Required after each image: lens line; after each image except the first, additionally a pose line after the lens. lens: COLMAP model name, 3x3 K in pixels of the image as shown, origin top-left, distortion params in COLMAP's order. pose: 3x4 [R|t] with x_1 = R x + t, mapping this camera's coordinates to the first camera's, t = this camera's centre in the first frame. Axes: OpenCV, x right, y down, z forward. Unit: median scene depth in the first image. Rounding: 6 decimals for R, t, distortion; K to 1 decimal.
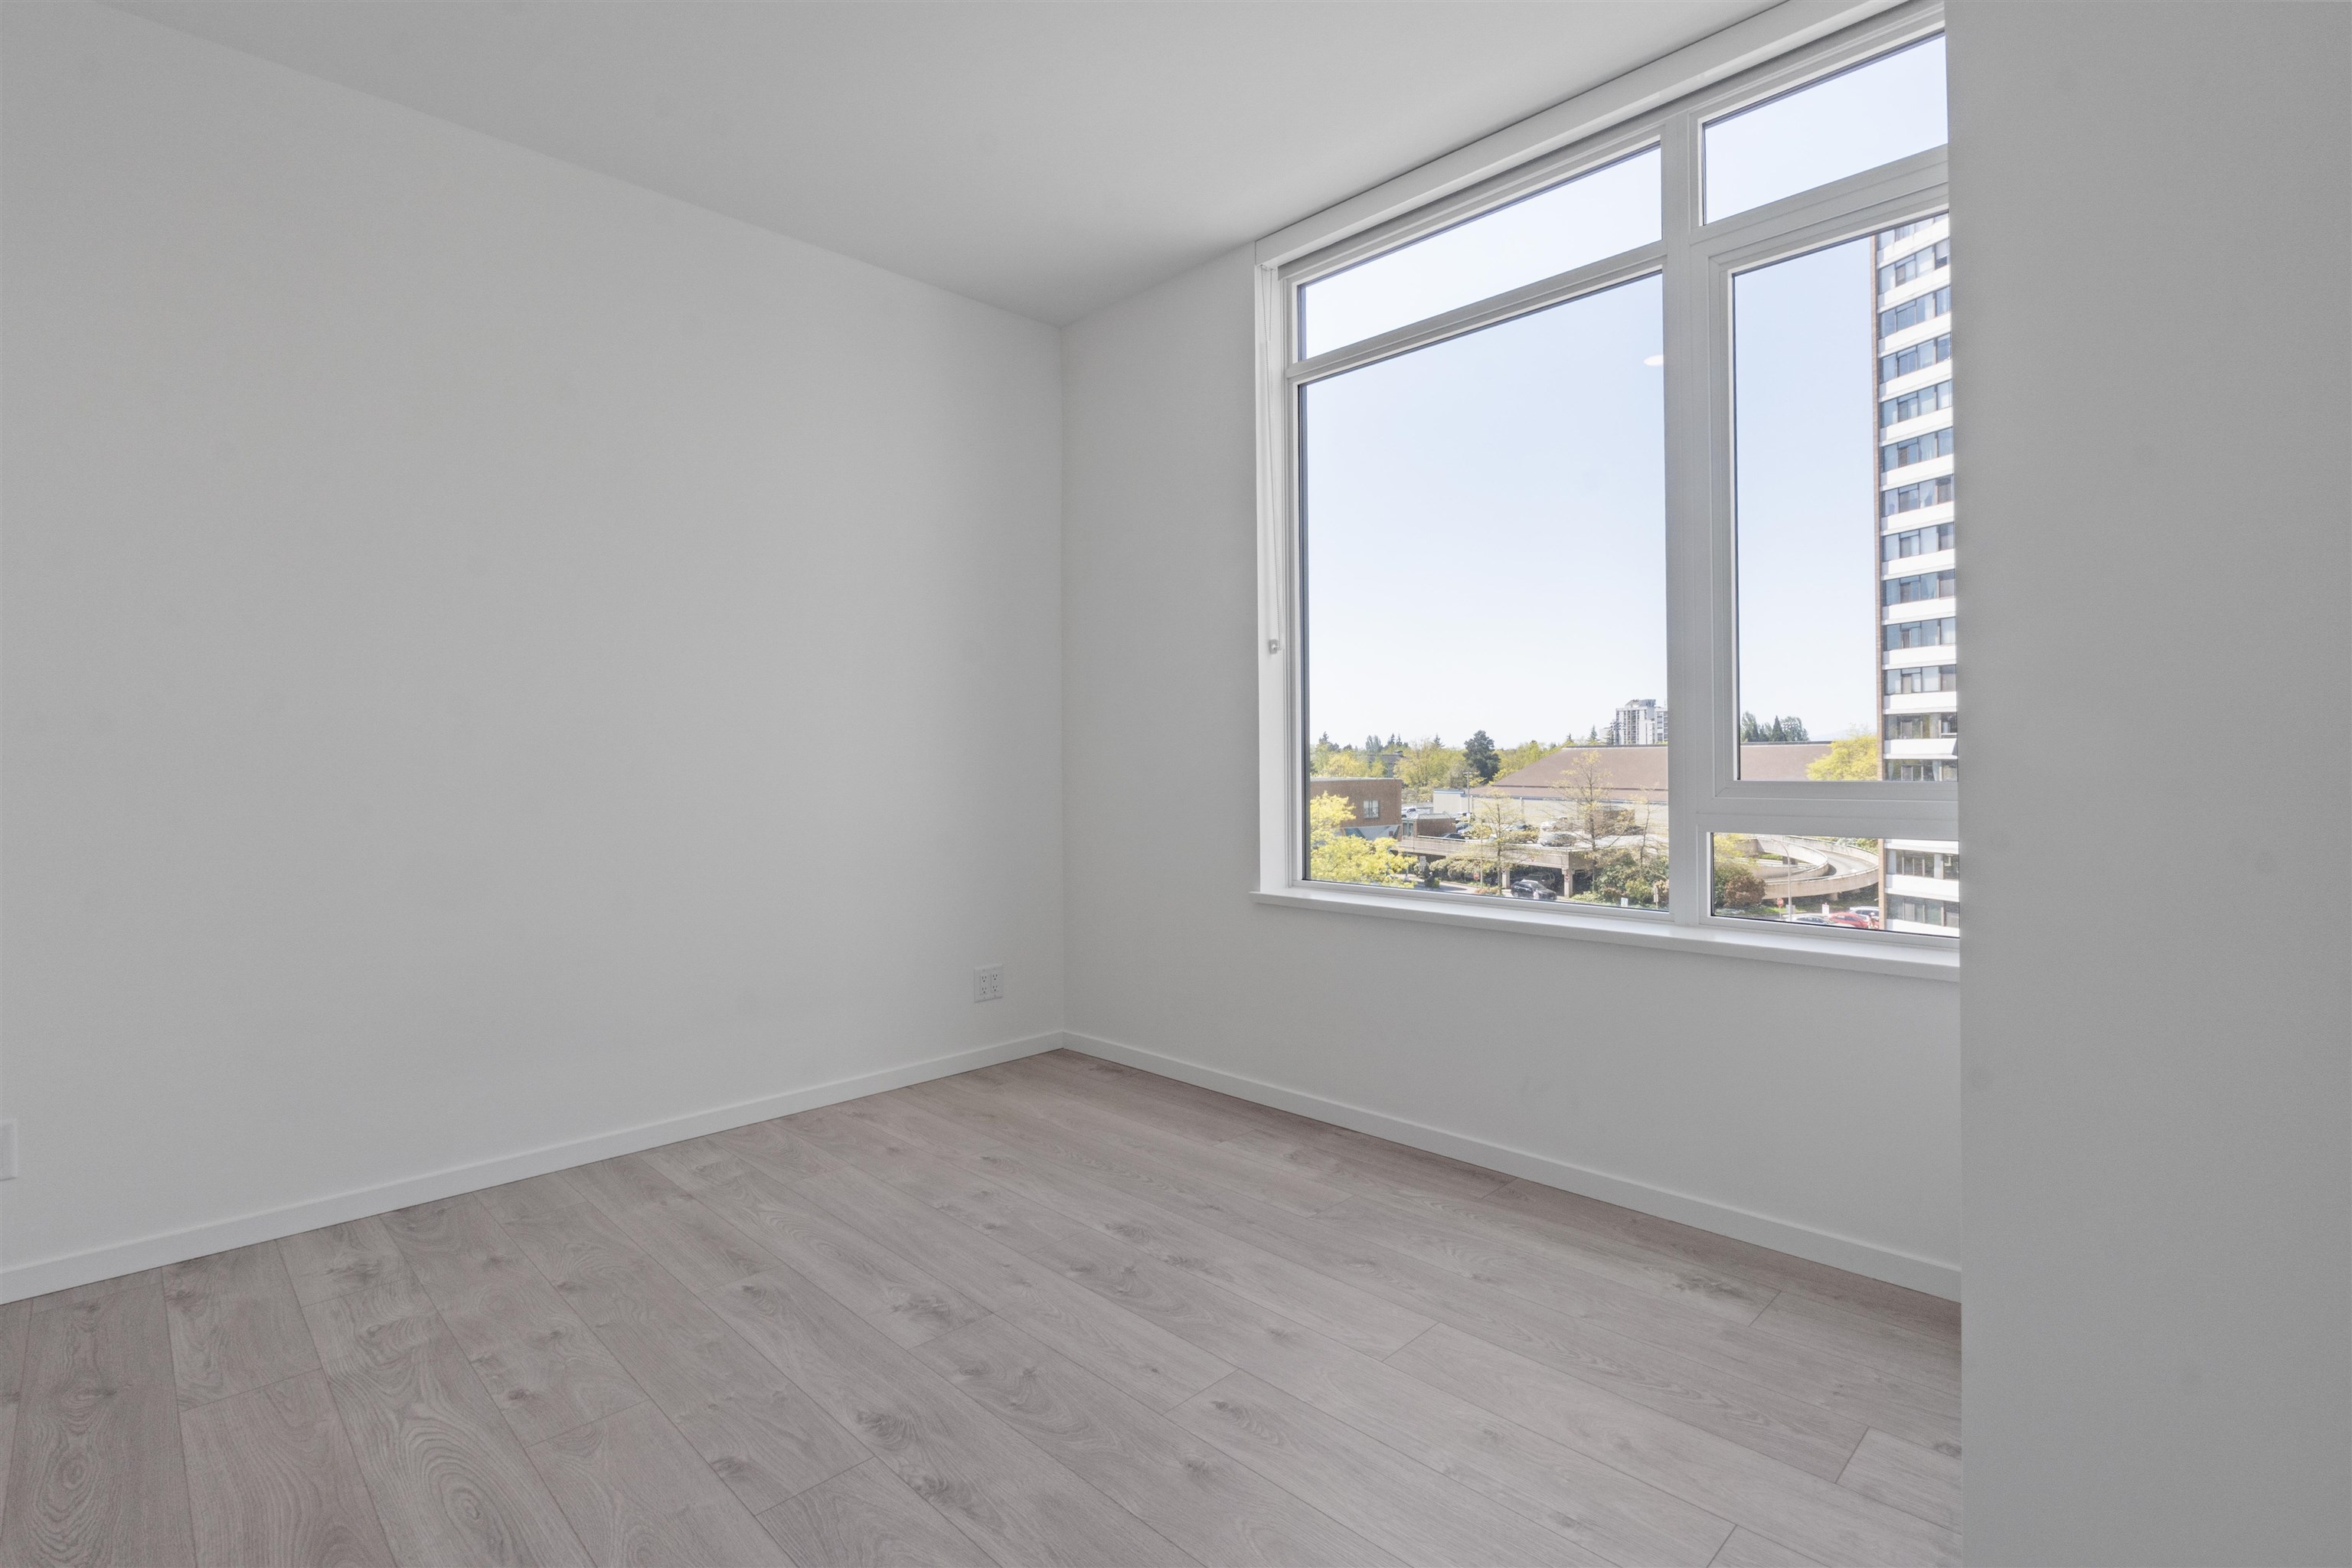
lens RADIAL K [[1092.8, 0, 1180.8], [0, 1092.8, 772.7], [0, 0, 1]] dist [-0.009088, 0.000274]
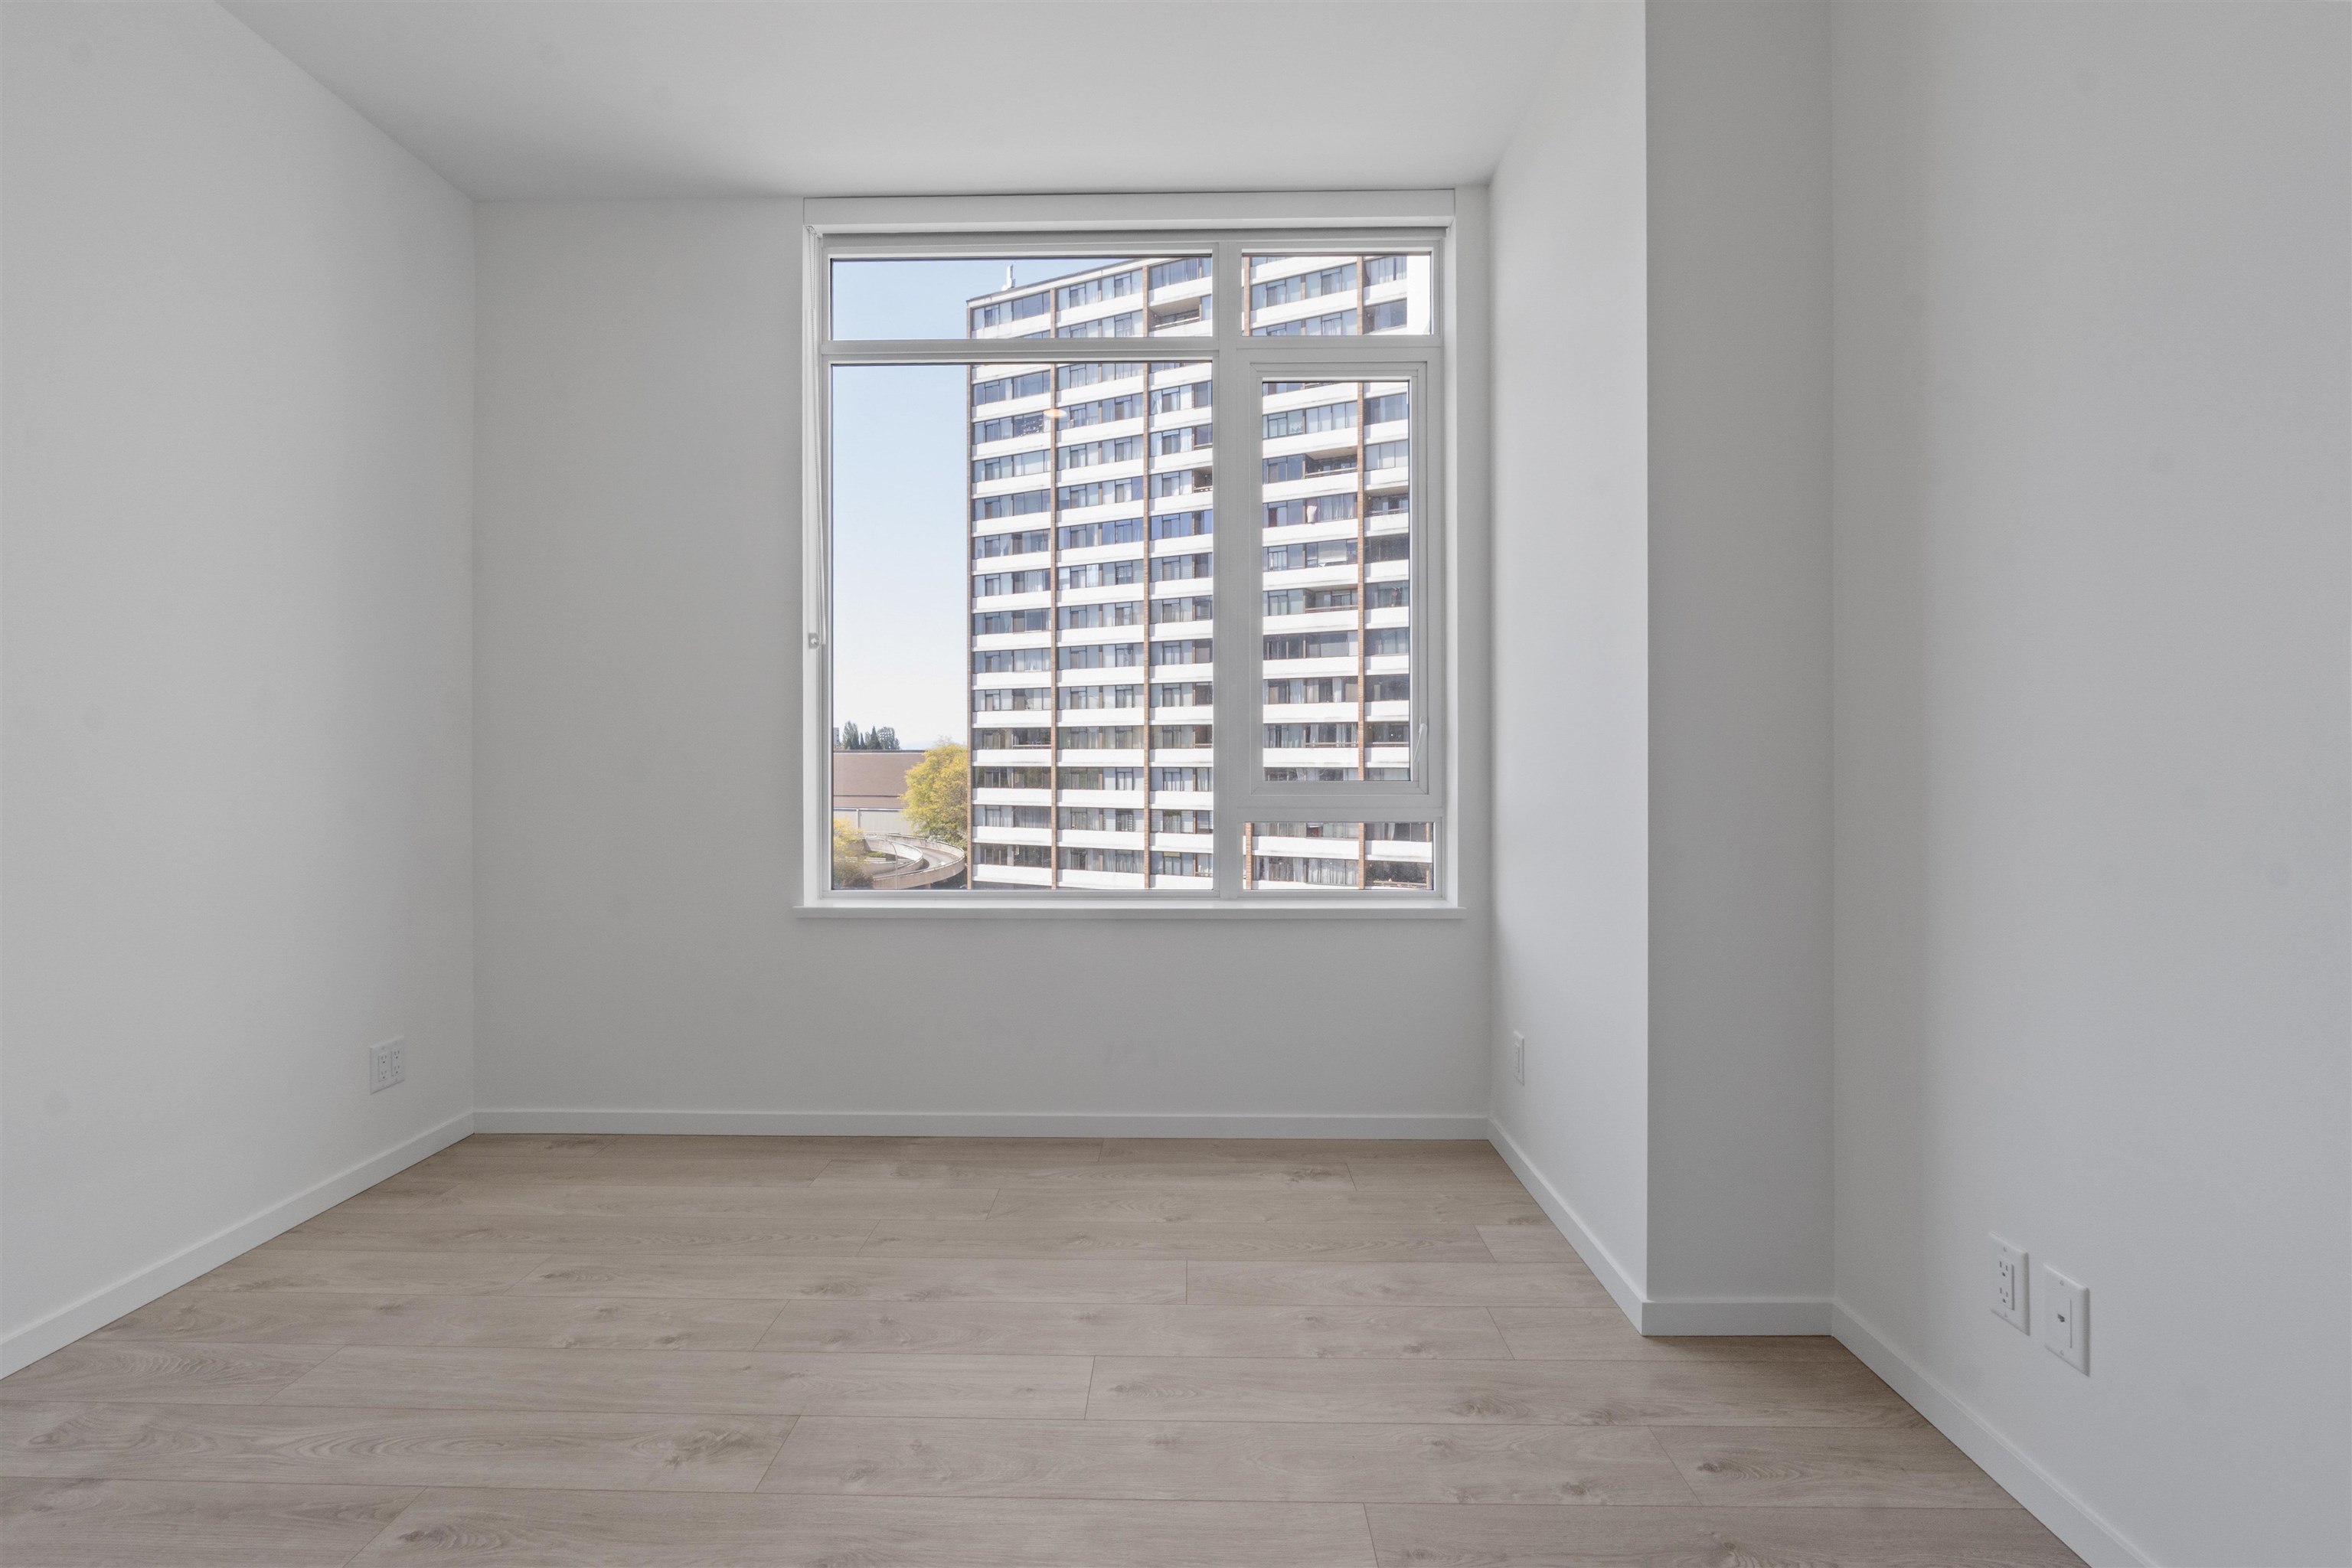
lens RADIAL K [[1092.8, 0, 1180.8], [0, 1092.8, 772.7], [0, 0, 1]] dist [-0.009088, 0.000274]
pose [[0.714192, 0.001416, 0.699949, -0.375660], [0.002185, 0.999989, -0.004252, 0.001809], [-0.699947, 0.004566, 0.714180, 0.129722]]
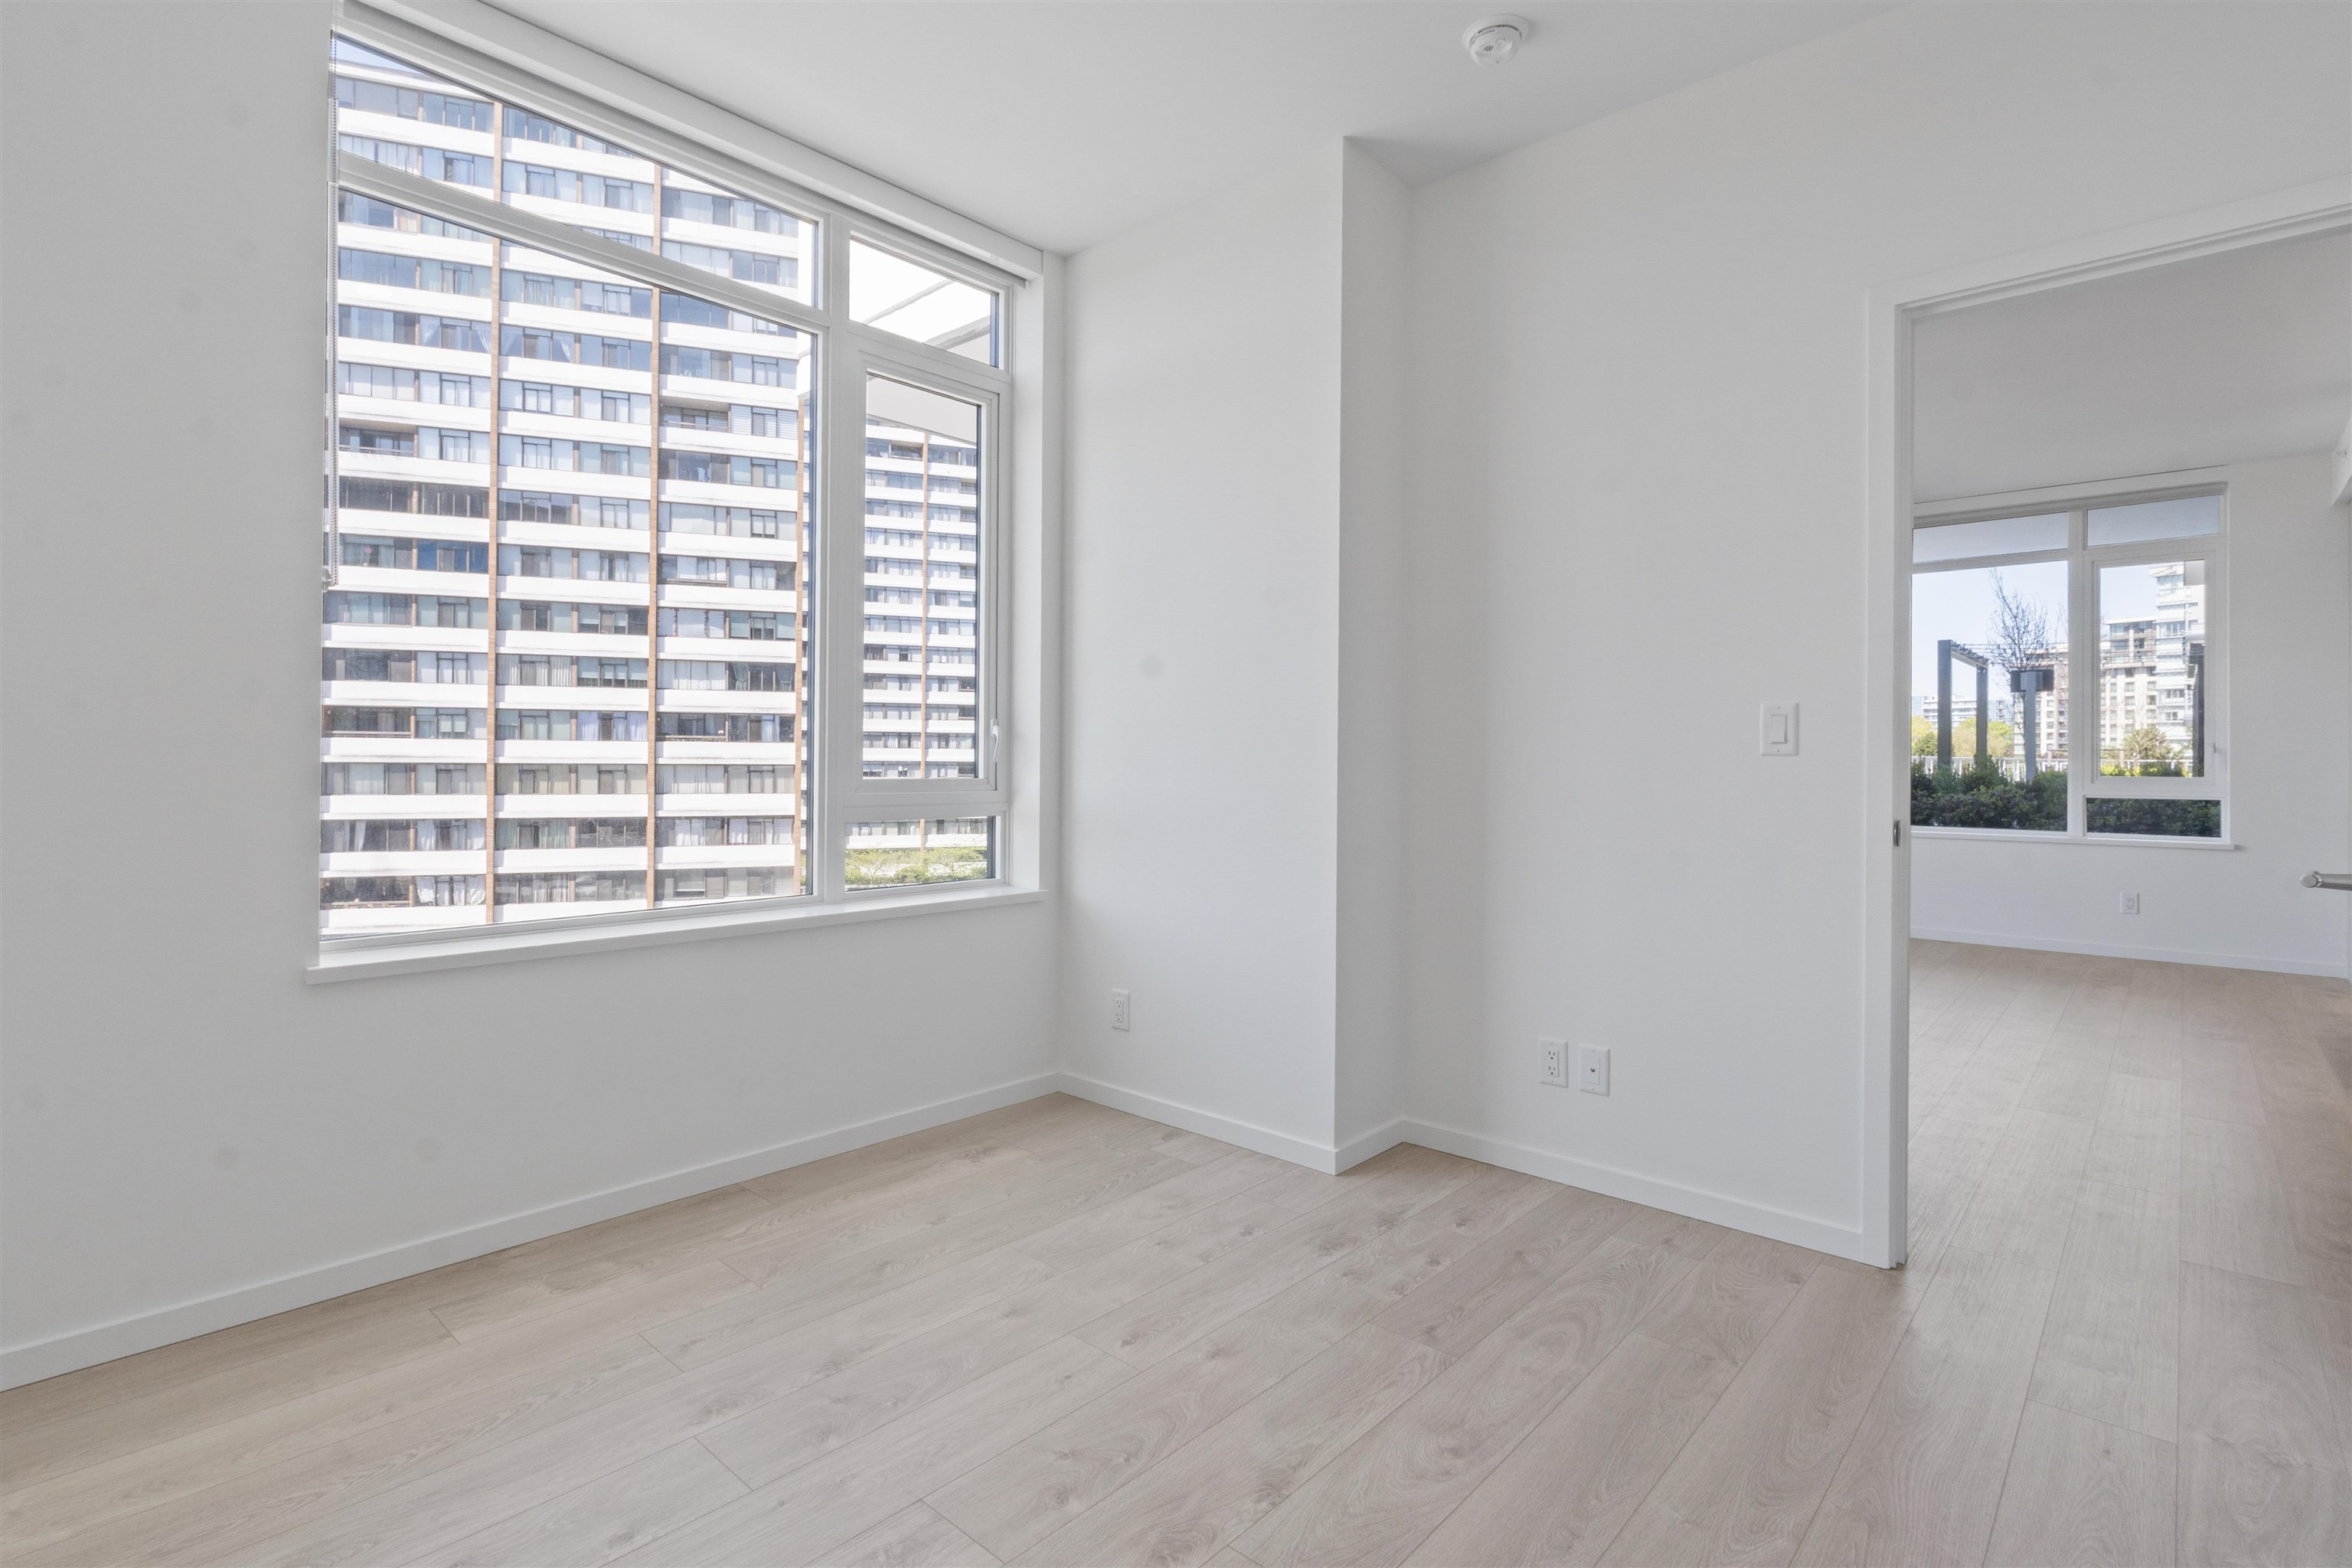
lens RADIAL K [[1101.3, 0, 1174.8], [0, 1101.3, 764.3], [0, 0, 1]] dist [-0.009843, 0.000239]
pose [[-0.050258, 0.005857, 0.998719, -0.633603], [0.003306, 0.999978, -0.005698, -0.000519], [-0.998731, 0.003015, -0.050276, 0.587868]]
